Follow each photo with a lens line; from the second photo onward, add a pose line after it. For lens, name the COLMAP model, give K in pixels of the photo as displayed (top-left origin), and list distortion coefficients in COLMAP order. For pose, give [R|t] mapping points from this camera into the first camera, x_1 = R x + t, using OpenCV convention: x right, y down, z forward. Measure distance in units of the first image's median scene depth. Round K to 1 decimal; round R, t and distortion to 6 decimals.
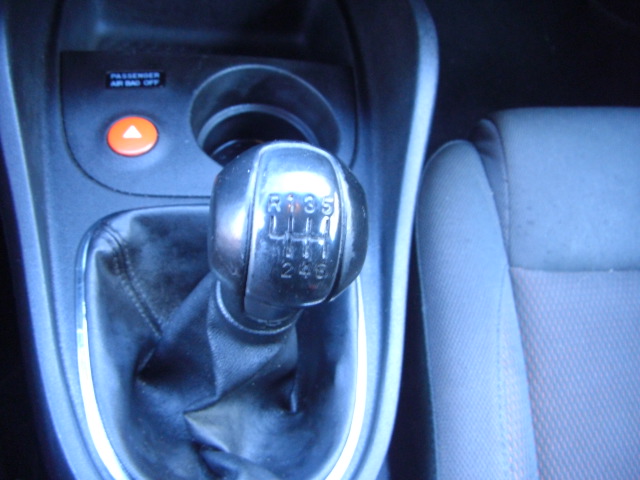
lens RADIAL K [[722.2, 0, 320.0], [0, 722.2, 240.0], [0, 0, 1]] dist [-0.163815, 0.043924]
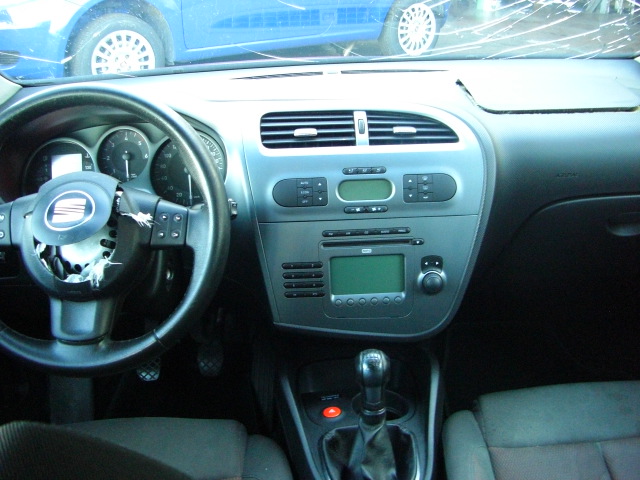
lens RADIAL K [[722.2, 0, 320.0], [0, 722.2, 240.0], [0, 0, 1]] dist [-0.163815, 0.043924]
pose [[0.972280, -0.182453, -0.146228, 0.203617], [0.055448, 0.787464, -0.613862, 0.961131], [0.227150, 0.588738, 0.775752, -1.450844]]
